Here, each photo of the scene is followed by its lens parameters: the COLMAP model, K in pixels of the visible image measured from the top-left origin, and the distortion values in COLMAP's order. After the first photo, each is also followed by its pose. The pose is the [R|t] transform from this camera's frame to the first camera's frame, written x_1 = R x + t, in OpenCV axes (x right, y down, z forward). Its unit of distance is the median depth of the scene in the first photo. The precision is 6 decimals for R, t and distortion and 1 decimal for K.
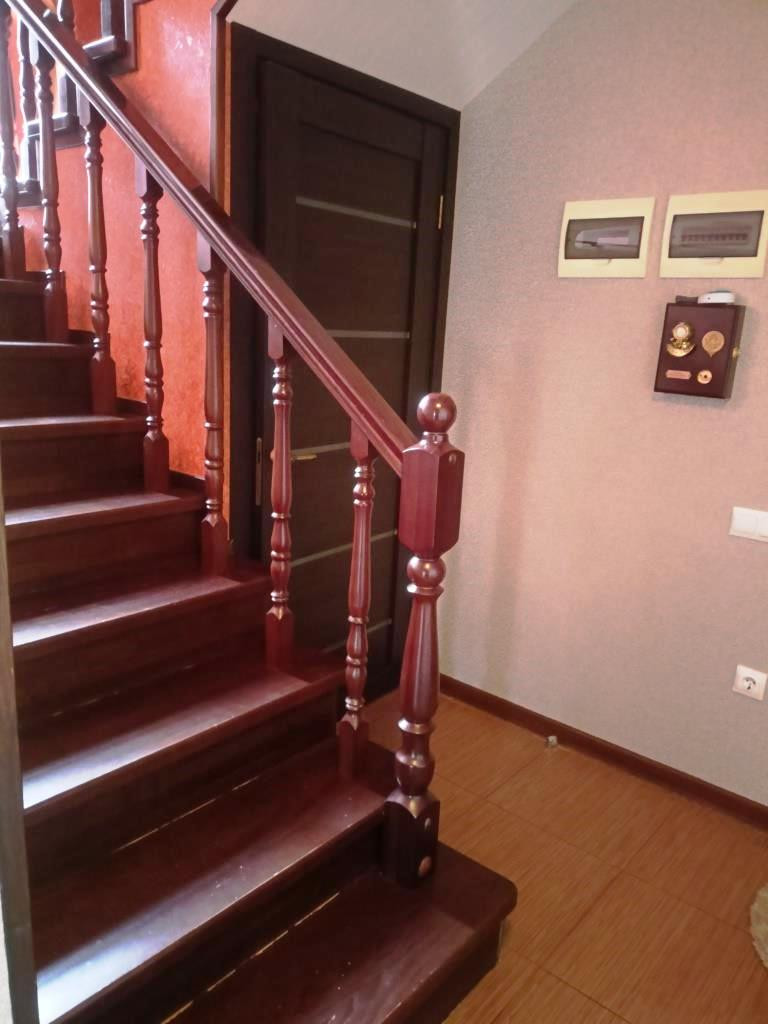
lens RADIAL K [[751.4, 0, 384.7], [0, 751.4, 509.9], [0, 0, 1]] dist [0.030672, -0.029254]
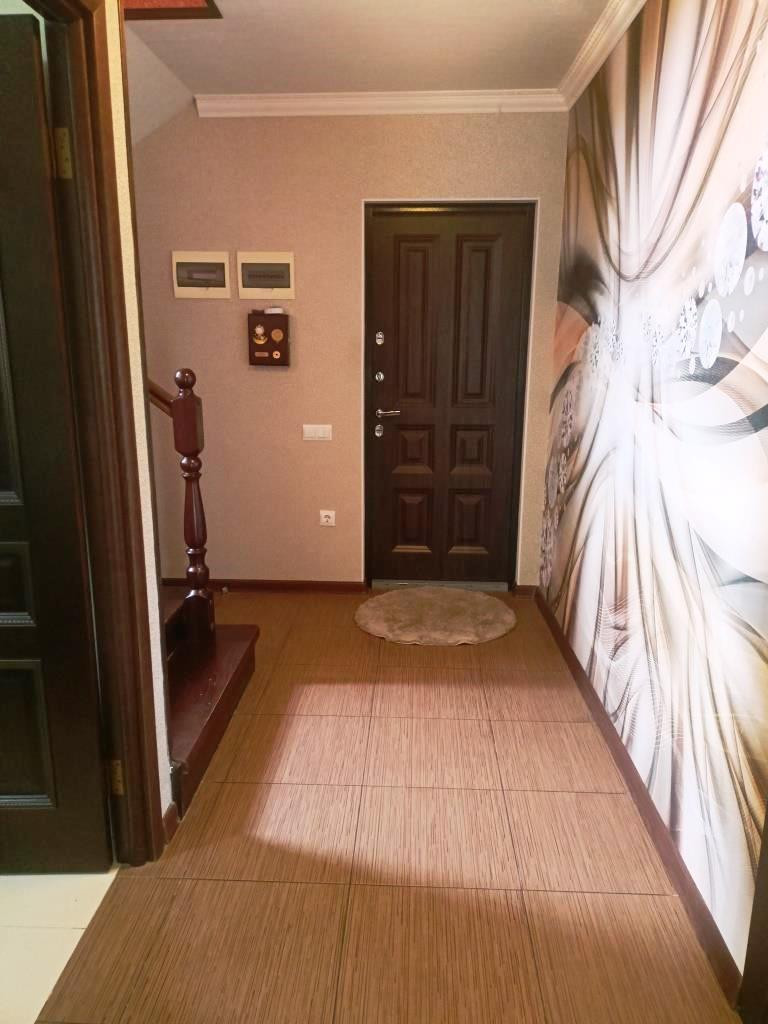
lens RADIAL K [[751.4, 0, 384.6], [0, 751.4, 510.1], [0, 0, 1]] dist [0.030672, -0.029254]
pose [[0.779579, -0.186205, 0.597983, -0.507111], [0.179914, 0.981120, 0.070958, 0.104404], [-0.599906, 0.052268, 0.798362, -0.557144]]
